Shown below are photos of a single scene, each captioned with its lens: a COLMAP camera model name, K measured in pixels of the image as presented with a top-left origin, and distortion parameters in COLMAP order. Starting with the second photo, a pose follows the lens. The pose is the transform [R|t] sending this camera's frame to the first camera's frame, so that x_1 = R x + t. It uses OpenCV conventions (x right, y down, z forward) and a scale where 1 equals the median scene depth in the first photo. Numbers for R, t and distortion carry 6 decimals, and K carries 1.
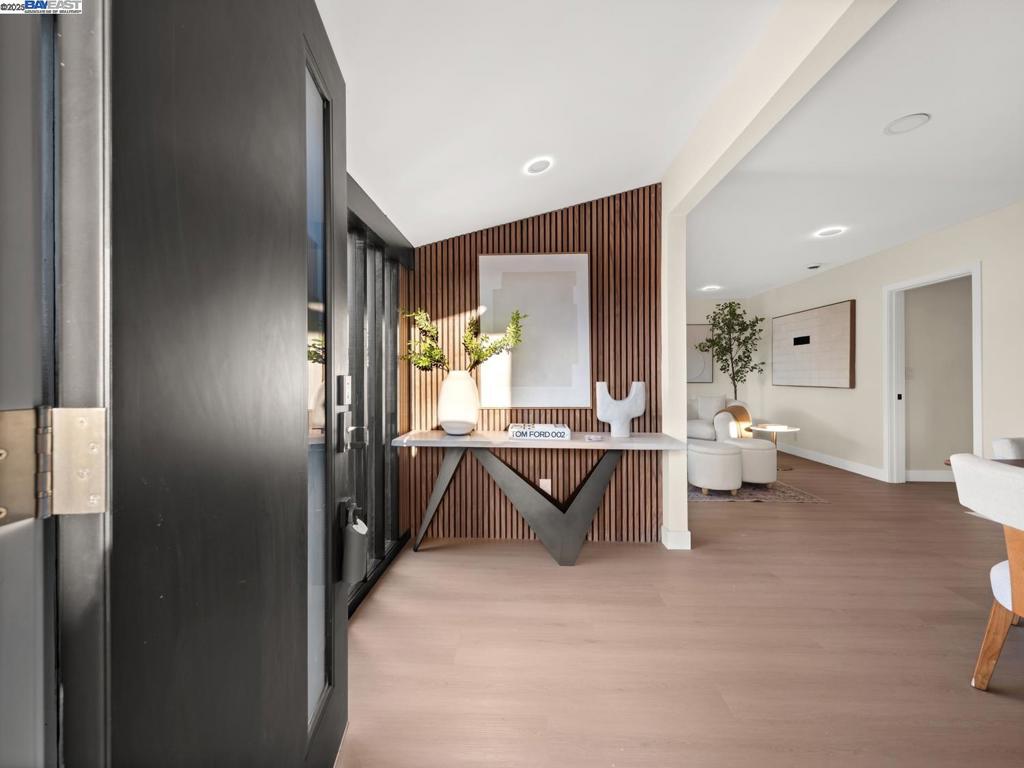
lens RADIAL K [[413.0, 0, 510.5], [0, 413.0, 378.9], [0, 0, 1]] dist [0.010376, -0.002797]
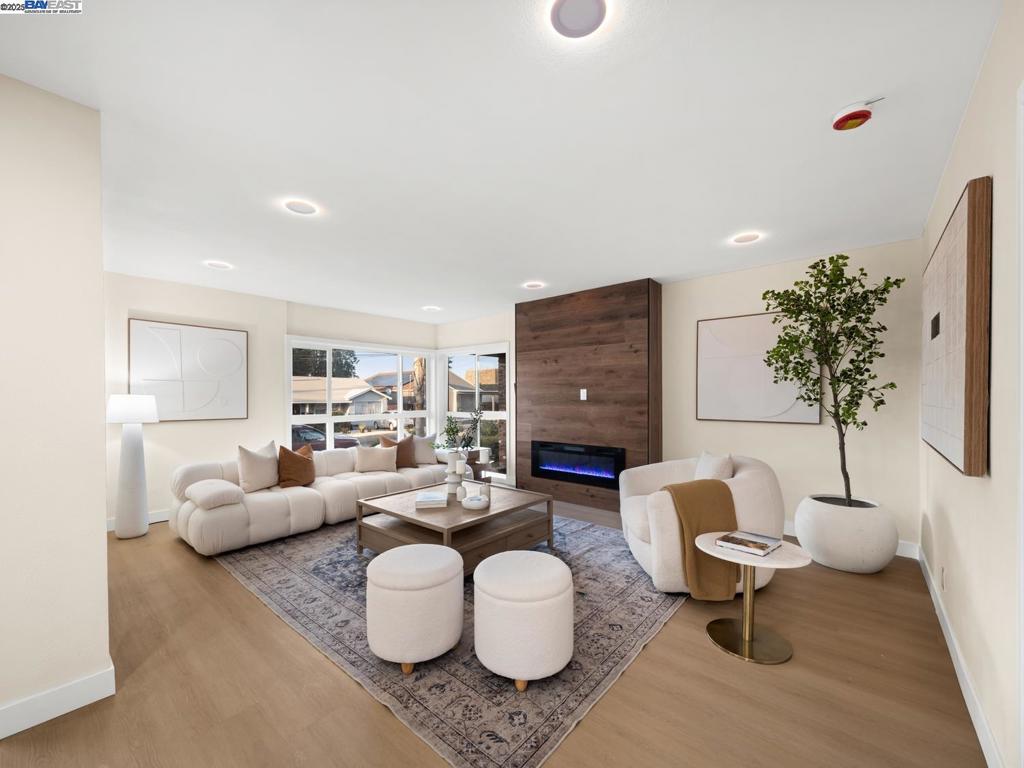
lens RADIAL K [[413.0, 0, 513.2], [0, 413.0, 399.4], [0, 0, 1]] dist [0.010376, -0.002797]
pose [[0.784158, 0.002959, -0.620554, 0.560182], [0.001108, 0.999980, 0.006167, -0.026331], [0.620560, -0.005524, 0.784139, 0.419109]]
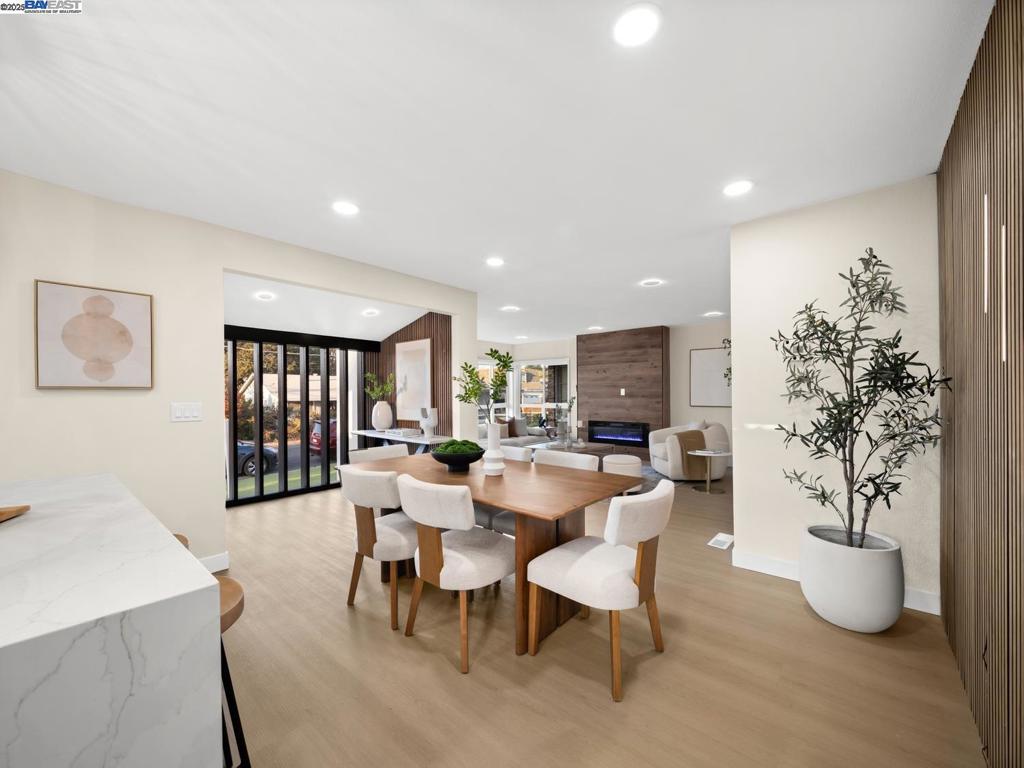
lens RADIAL K [[413.0, 0, 516.9], [0, 413.0, 392.6], [0, 0, 1]] dist [0.010376, -0.002797]
pose [[0.795427, -0.005049, -0.606028, 0.695926], [0.005571, 0.999984, -0.001018, -0.029090], [0.606023, -0.002566, 0.795443, -0.091360]]
